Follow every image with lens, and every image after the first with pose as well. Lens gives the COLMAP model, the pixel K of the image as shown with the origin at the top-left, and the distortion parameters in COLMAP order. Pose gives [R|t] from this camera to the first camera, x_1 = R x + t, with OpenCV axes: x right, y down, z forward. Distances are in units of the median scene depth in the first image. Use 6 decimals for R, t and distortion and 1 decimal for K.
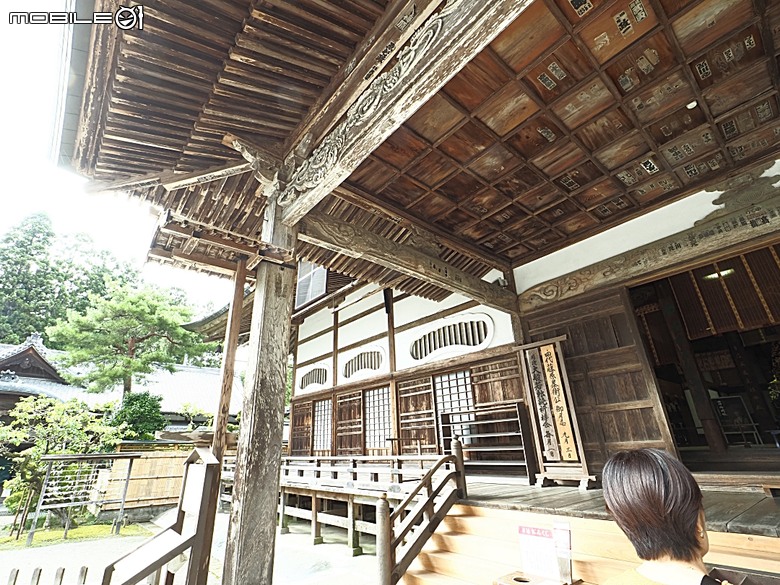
lens RADIAL K [[372.0, 0, 388.0], [0, 372.0, 291.6], [0, 0, 1]] dist [0.000458, 0.000015]
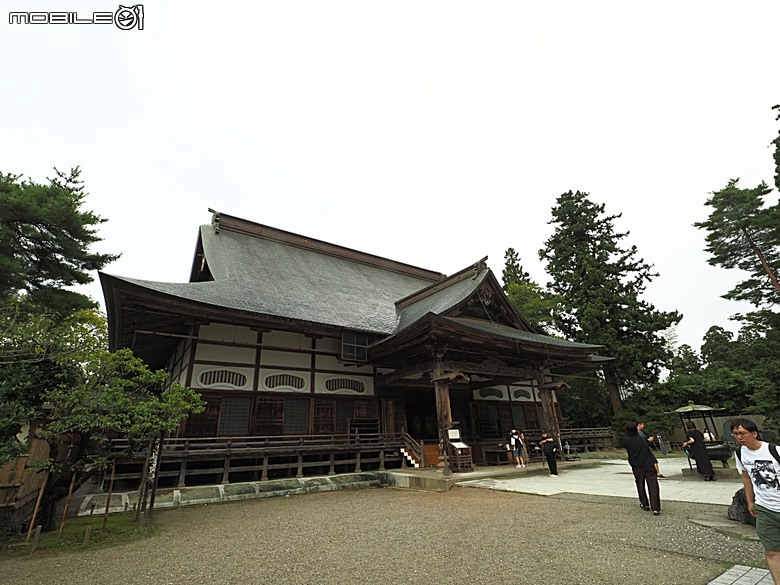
lens RADIAL K [[372.0, 0, 389.6], [0, 372.0, 292.0], [0, 0, 1]] dist [0.000458, 0.000015]
pose [[0.100880, 0.381581, 0.918814, -1.819011], [-0.366626, 0.872791, -0.322214, 0.227136], [-0.924883, -0.304356, 0.227945, 0.348322]]
